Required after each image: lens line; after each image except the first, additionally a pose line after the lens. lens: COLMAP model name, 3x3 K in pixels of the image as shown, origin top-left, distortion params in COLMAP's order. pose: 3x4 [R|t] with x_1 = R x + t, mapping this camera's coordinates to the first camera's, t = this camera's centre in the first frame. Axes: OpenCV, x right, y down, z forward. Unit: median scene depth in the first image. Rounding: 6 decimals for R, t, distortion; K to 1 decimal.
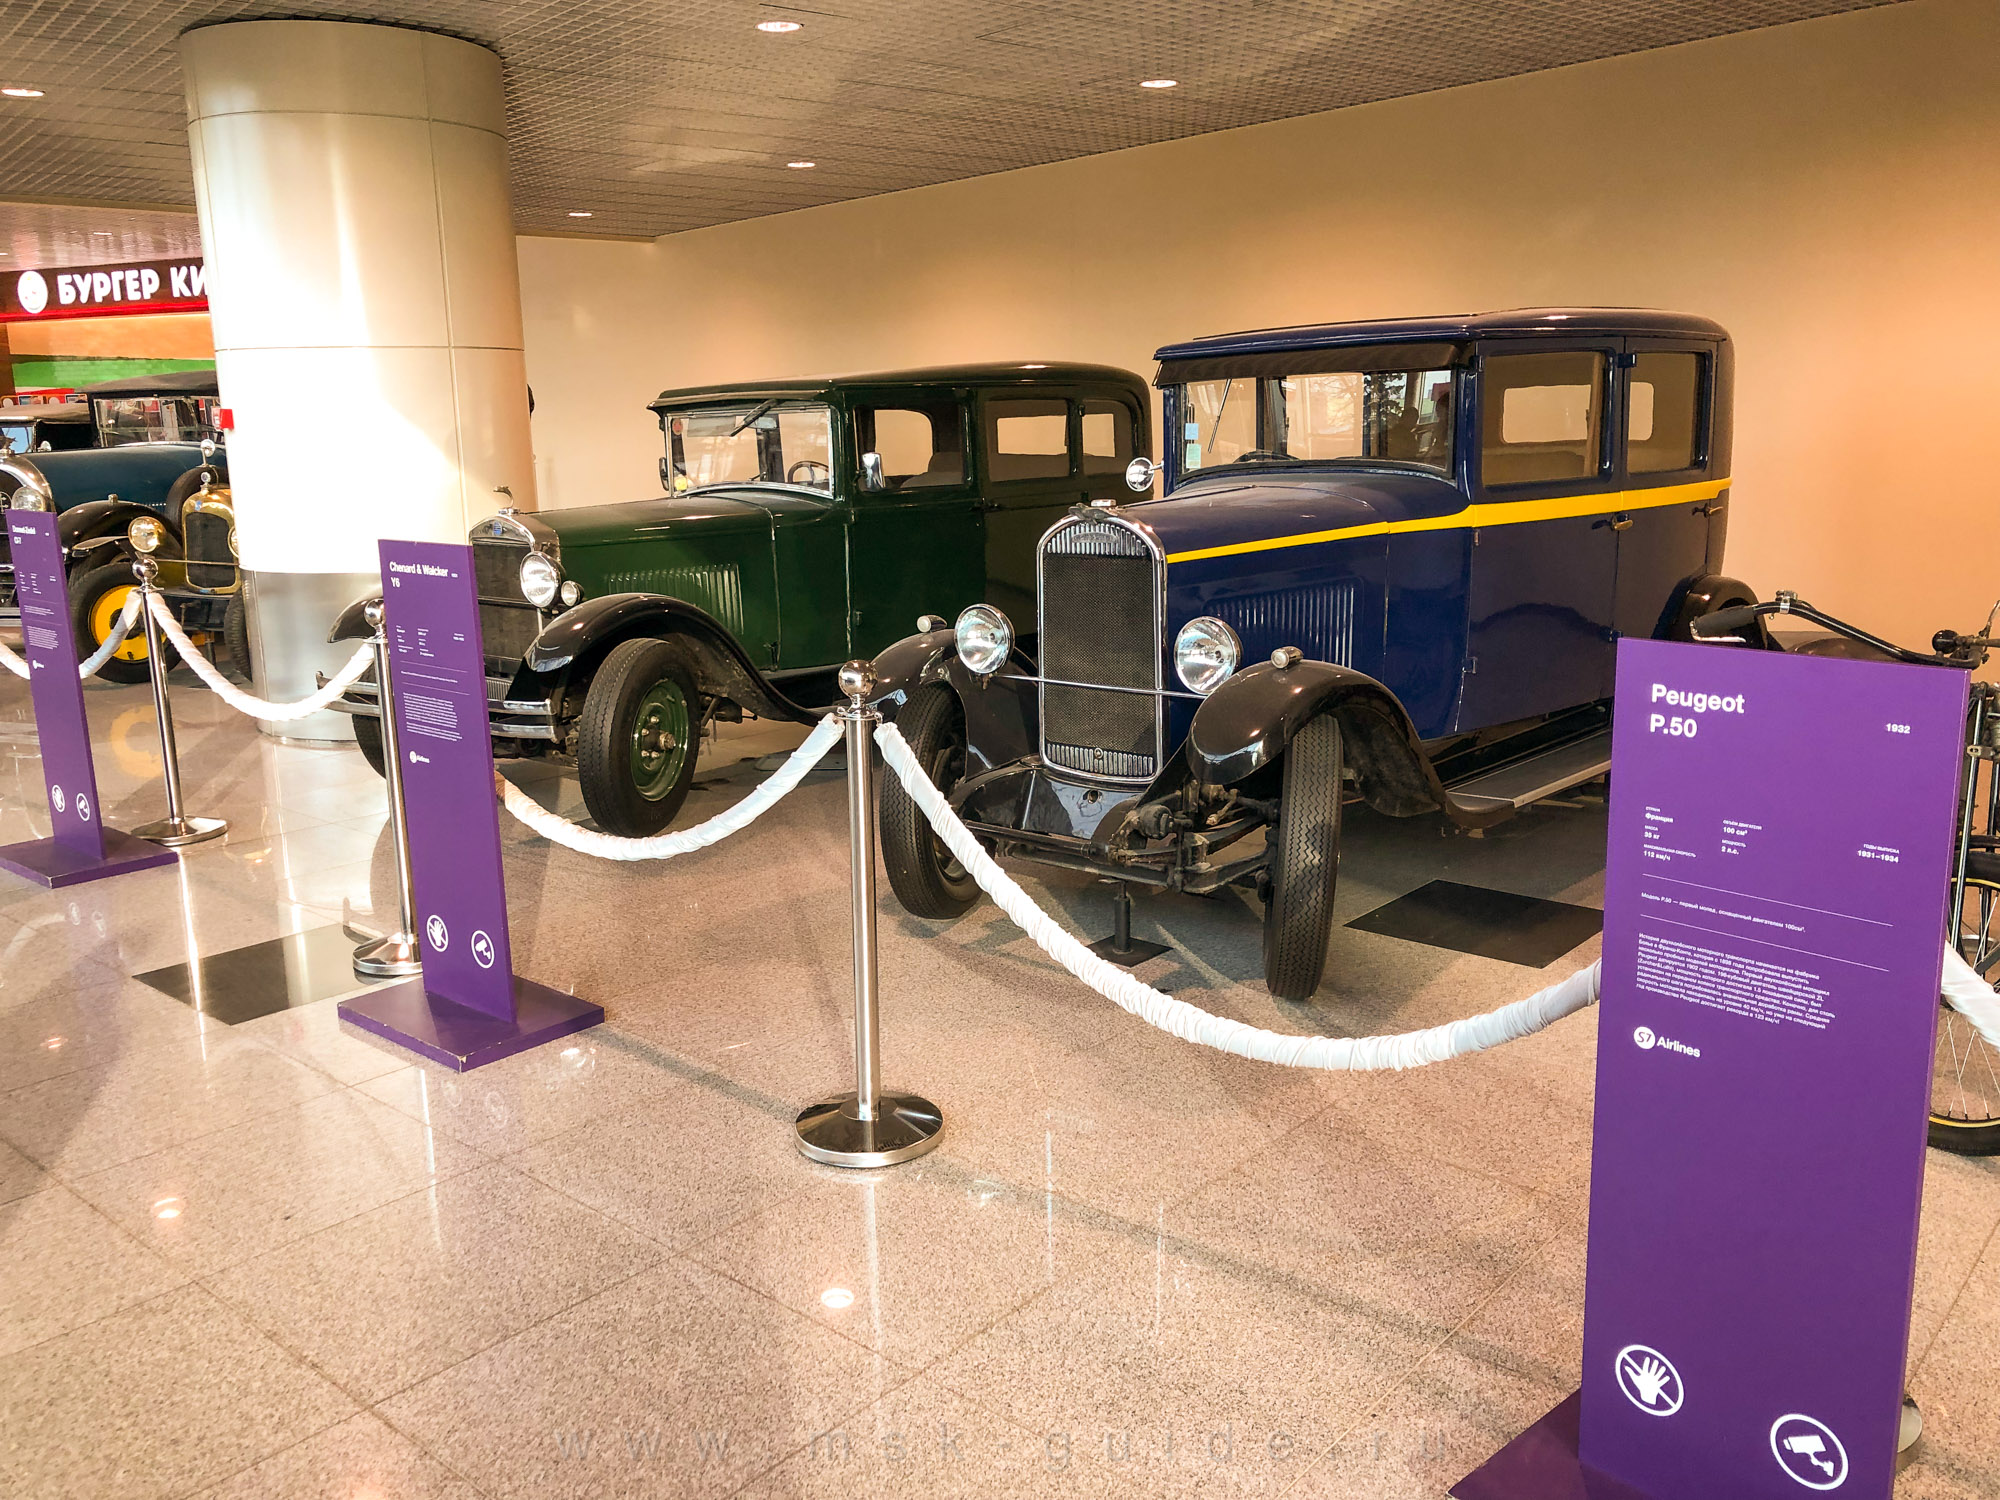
lens RADIAL K [[1645.9, 0, 1003.3], [0, 1645.9, 741.9], [0, 0, 1]] dist [0.058407, -0.079179]
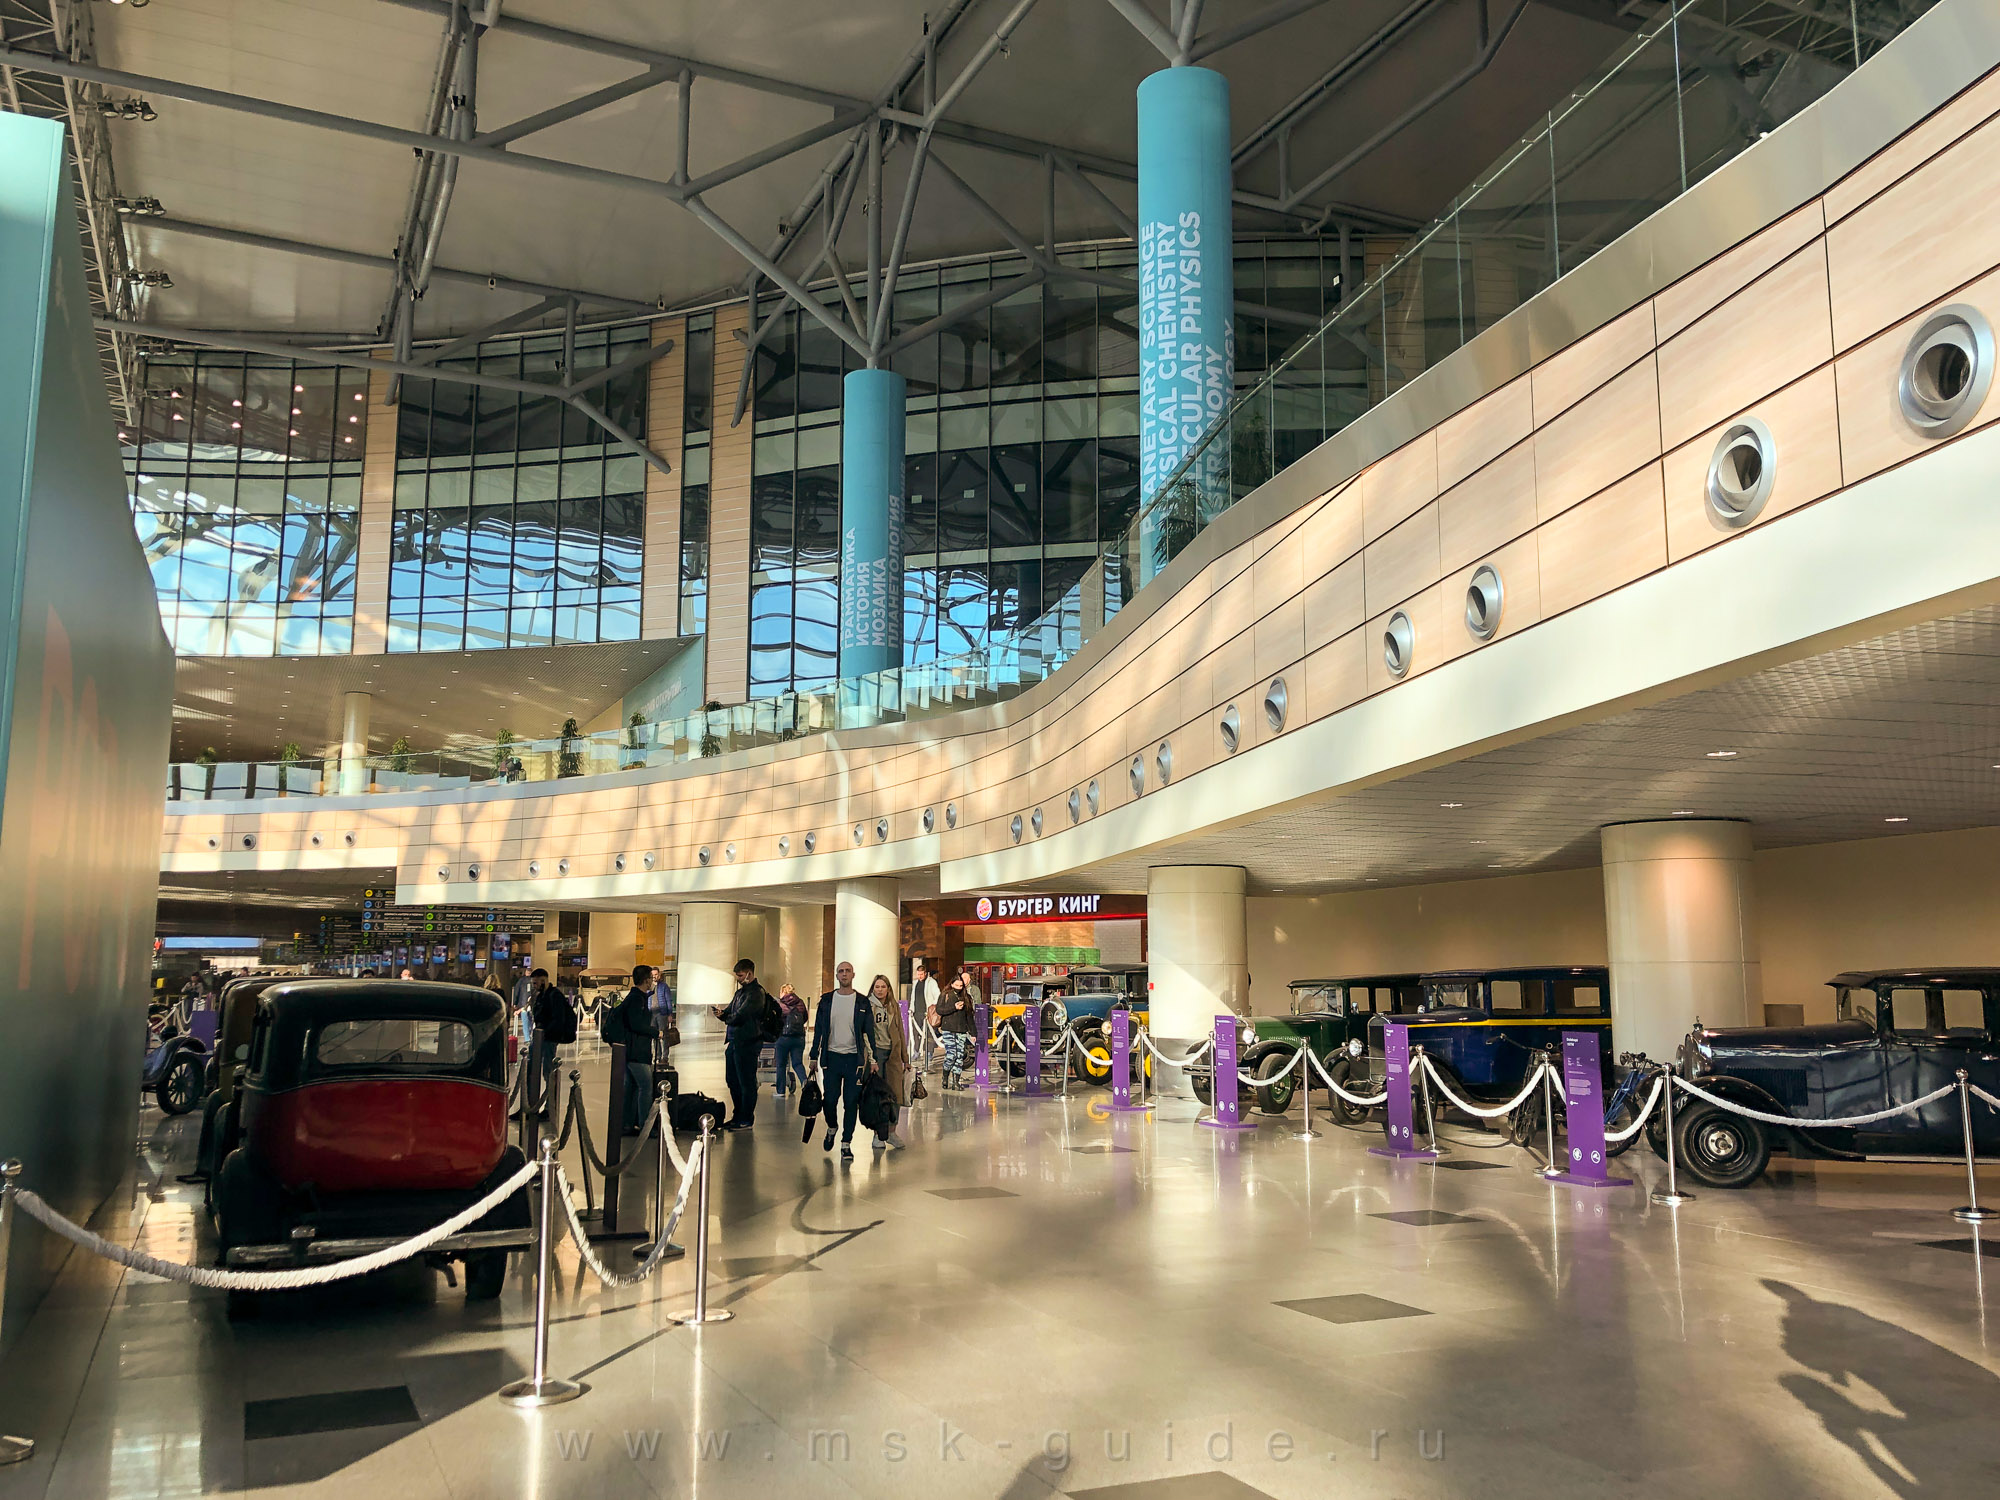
lens RADIAL K [[1645.9, 0, 1003.9], [0, 1645.9, 743.5], [0, 0, 1]] dist [0.058407, -0.079179]
pose [[0.912361, -0.040225, -0.407406, 0.171816], [-0.096366, 0.946096, -0.309217, 0.111346], [0.397883, 0.321378, 0.859305, -0.594791]]
